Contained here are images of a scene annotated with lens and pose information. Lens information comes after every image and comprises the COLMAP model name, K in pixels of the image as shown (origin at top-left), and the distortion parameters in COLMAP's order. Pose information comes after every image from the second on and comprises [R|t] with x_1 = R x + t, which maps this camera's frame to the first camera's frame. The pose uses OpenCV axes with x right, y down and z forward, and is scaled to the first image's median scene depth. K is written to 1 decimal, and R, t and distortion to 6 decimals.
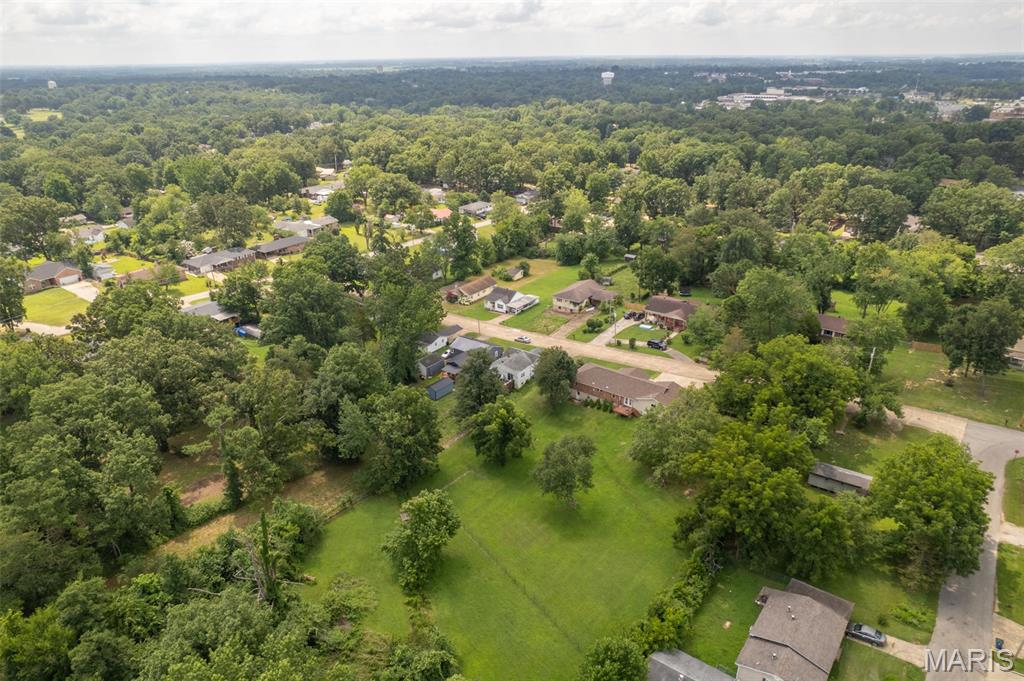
lens RADIAL K [[664.9, 0, 511.2], [0, 664.9, 345.1], [0, 0, 1]] dist [-0.070523, 0.059802]
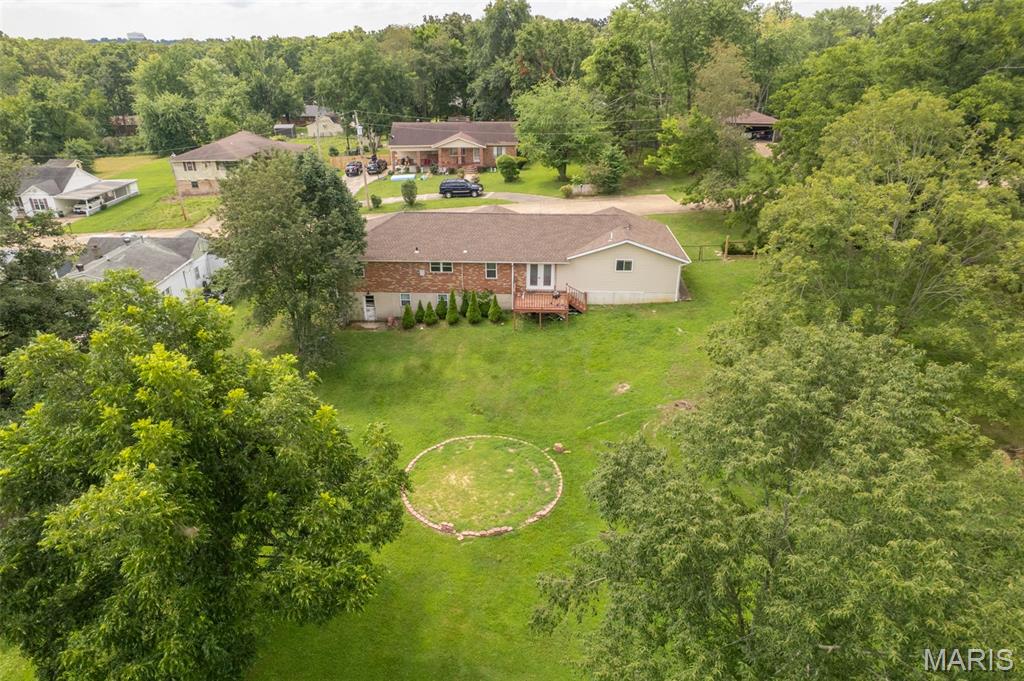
lens RADIAL K [[664.9, 0, 515.0], [0, 664.9, 348.9], [0, 0, 1]] dist [-0.070523, 0.059802]
pose [[0.808873, -0.240052, 0.536749, -0.026928], [0.227708, 0.969520, 0.090447, 0.101472], [-0.542101, 0.049062, 0.838880, 0.842733]]
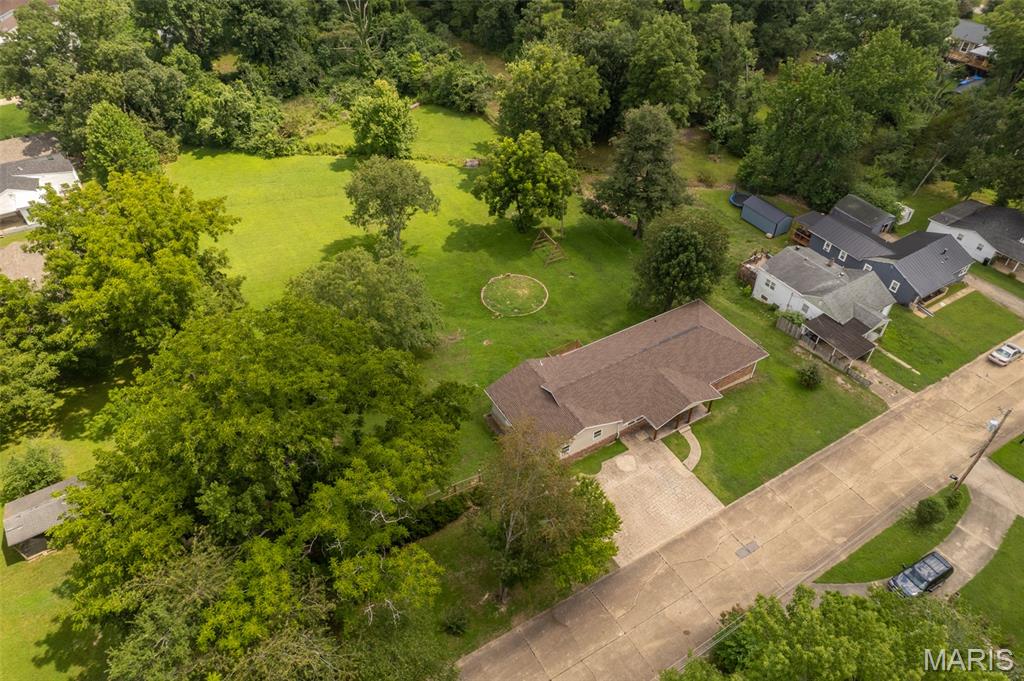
lens RADIAL K [[664.9, 0, 509.6], [0, 664.9, 348.1], [0, 0, 1]] dist [-0.070523, 0.059802]
pose [[-0.376142, 0.639171, -0.670804, 0.576234], [-0.368182, 0.561255, 0.741239, -0.283956], [0.850270, 0.525789, 0.024220, 1.089908]]
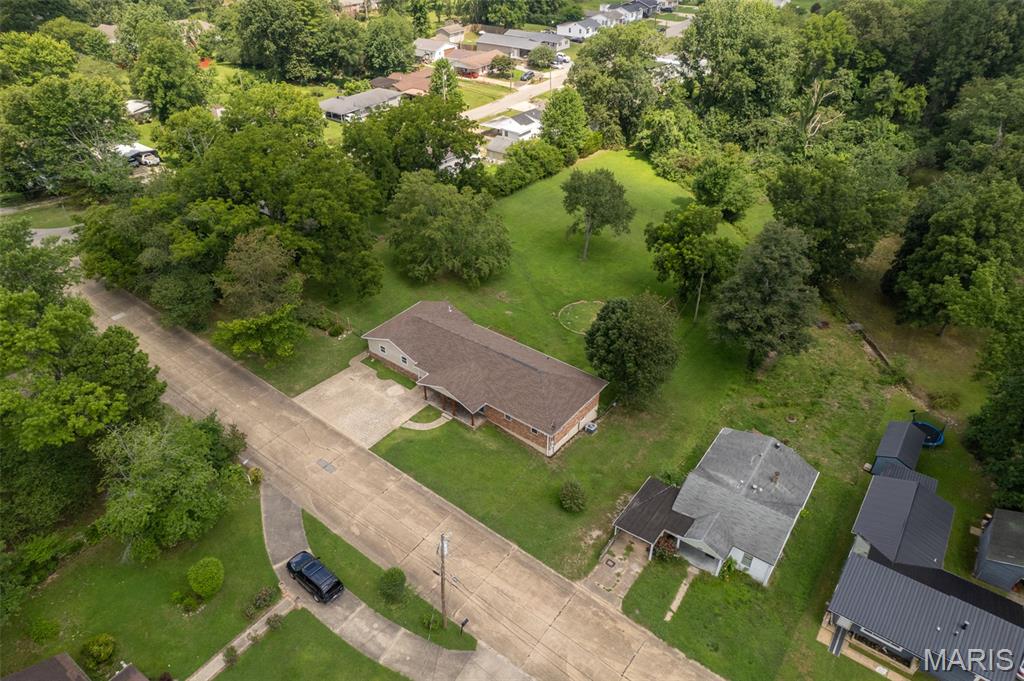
lens RADIAL K [[664.9, 0, 509.3], [0, 664.9, 338.0], [0, 0, 1]] dist [-0.070523, 0.059802]
pose [[-0.999847, 0.015194, 0.008649, 0.176403], [0.015264, 0.517407, 0.855603, -0.431143], [0.008525, 0.855605, -0.517560, 1.473675]]
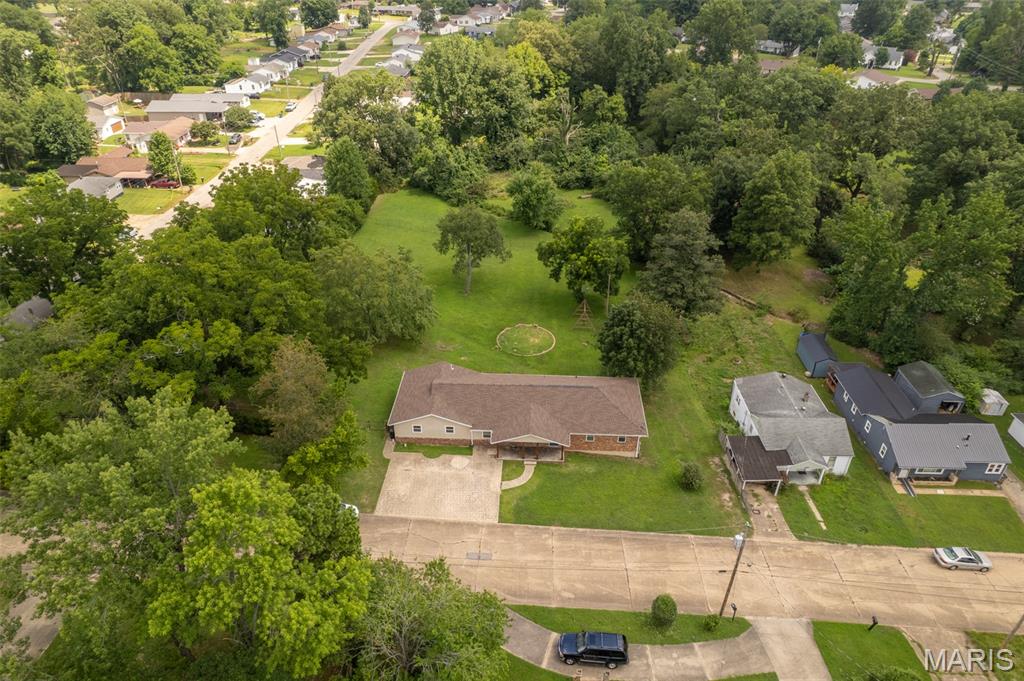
lens RADIAL K [[664.9, 0, 508.7], [0, 664.9, 344.2], [0, 0, 1]] dist [-0.070523, 0.059802]
pose [[-0.818434, 0.311755, -0.482674, 0.477909], [-0.228960, 0.593510, 0.771572, -0.399977], [0.527013, 0.741994, -0.414369, 1.388070]]
